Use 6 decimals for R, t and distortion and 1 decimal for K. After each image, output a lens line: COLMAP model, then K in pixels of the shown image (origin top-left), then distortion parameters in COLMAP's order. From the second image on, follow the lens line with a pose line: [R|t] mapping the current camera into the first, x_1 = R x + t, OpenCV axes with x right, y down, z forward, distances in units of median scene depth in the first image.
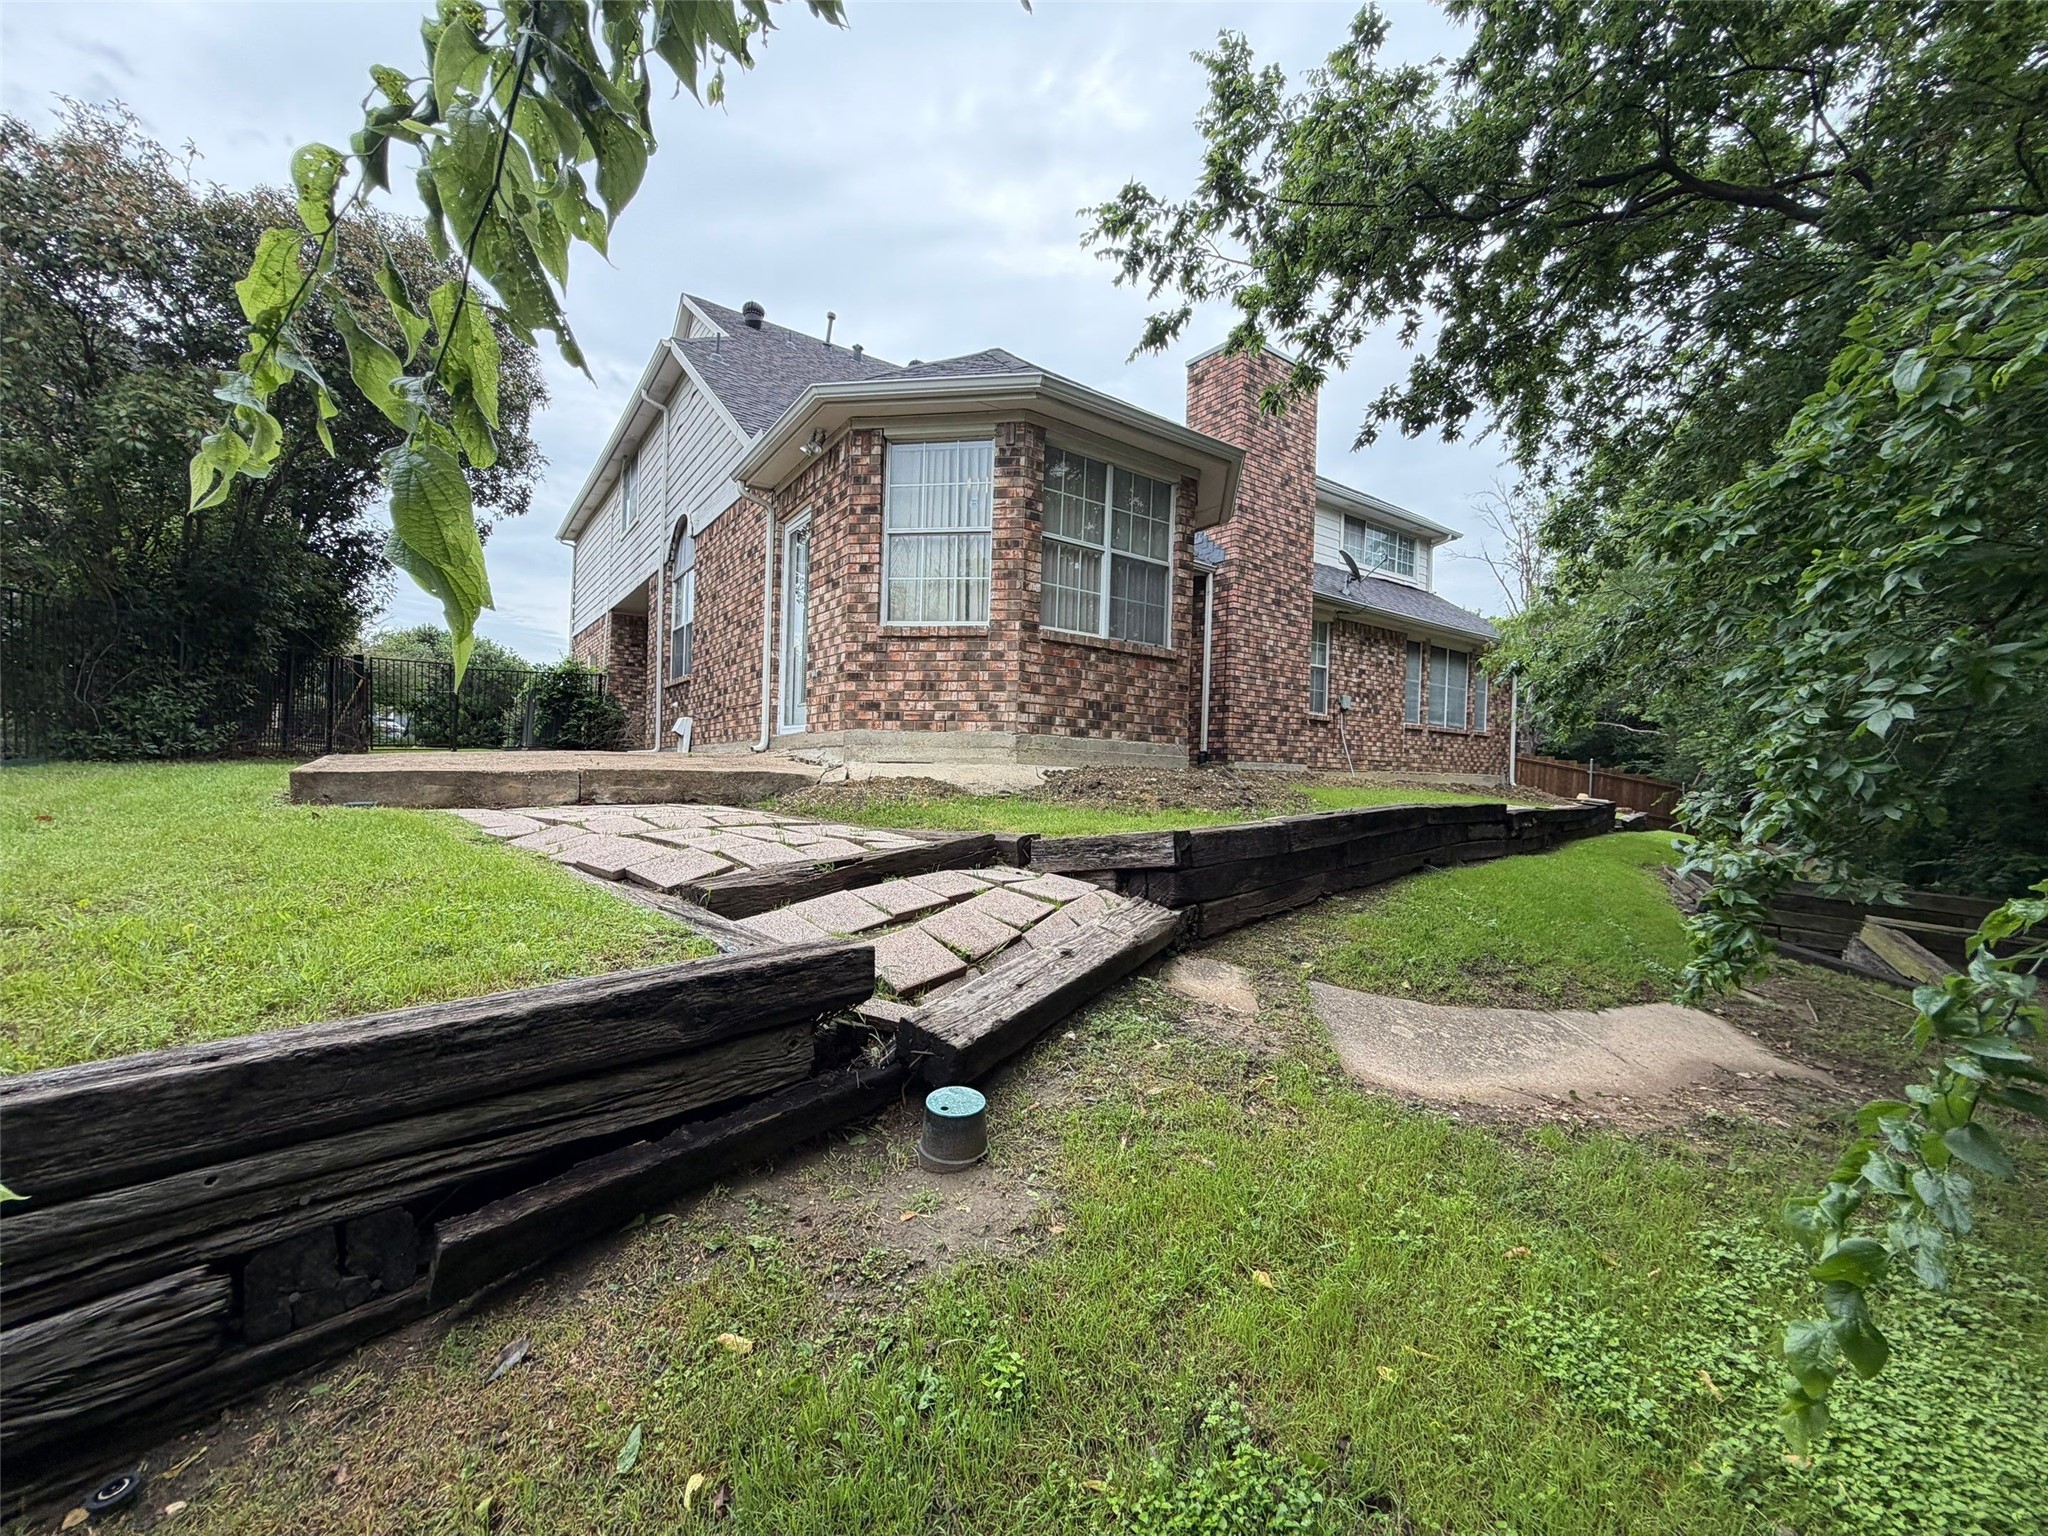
lens RADIAL K [[820.0, 0, 1019.4], [0, 820.0, 767.7], [0, 0, 1]] dist [0.000242, 0.000009]
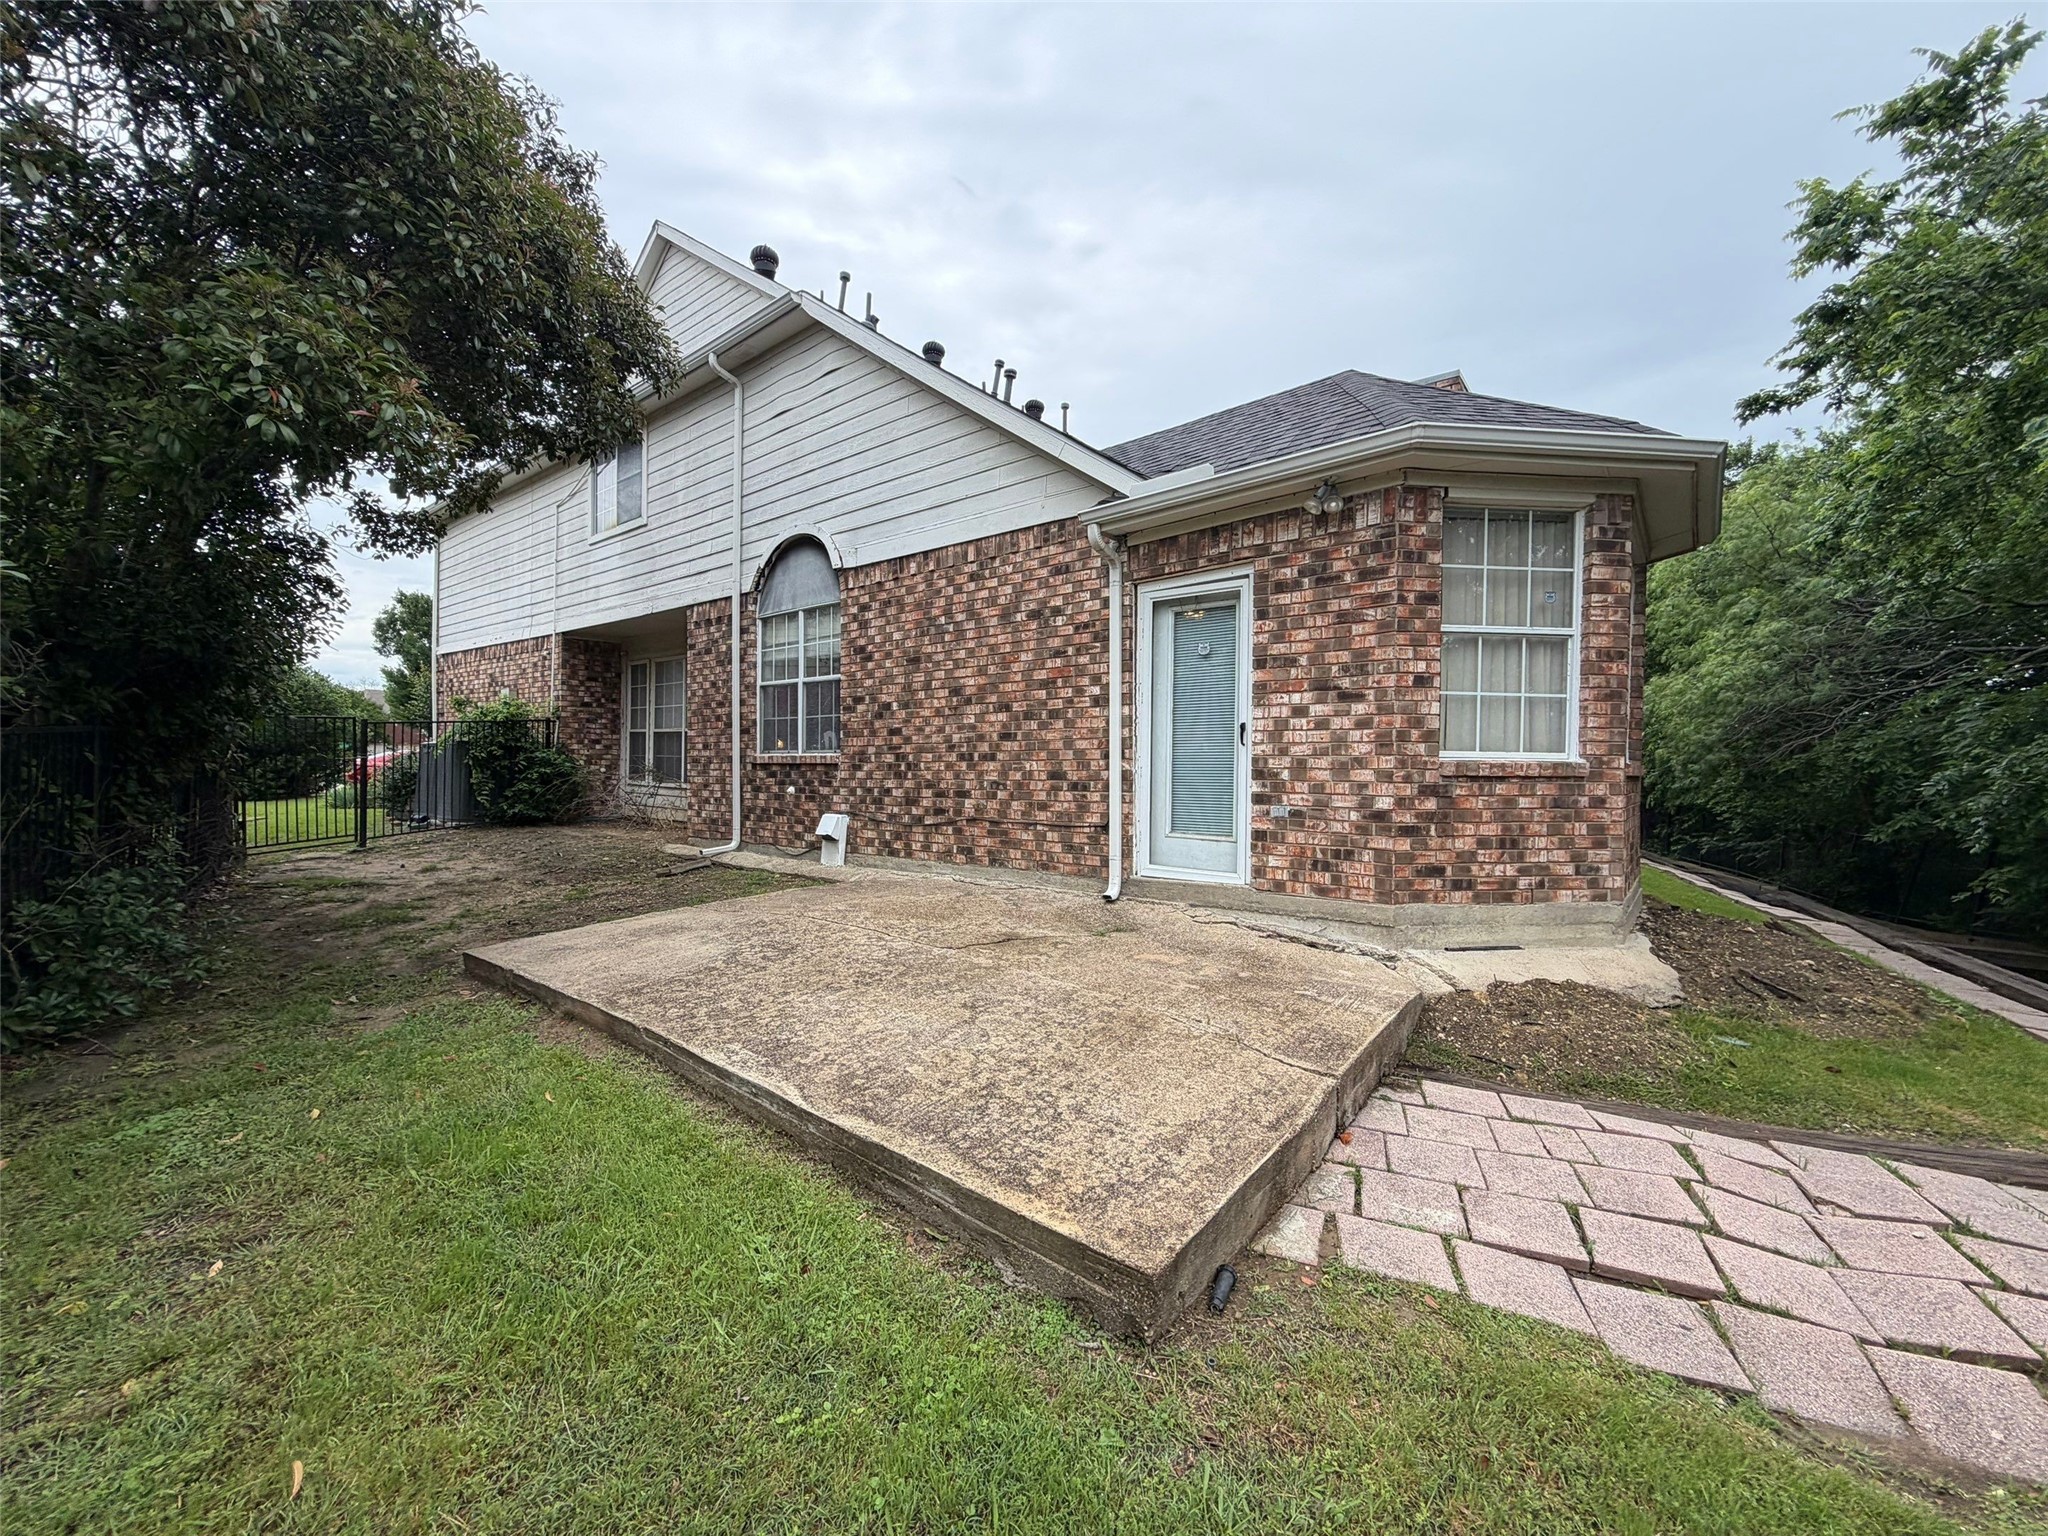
lens RADIAL K [[820.0, 0, 1026.4], [0, 820.0, 767.2], [0, 0, 1]] dist [0.000242, 0.000009]
pose [[0.962997, -0.021396, 0.268663, -0.721772], [0.017342, 0.999697, 0.017453, -0.186874], [-0.268955, -0.012148, 0.963076, 0.403057]]
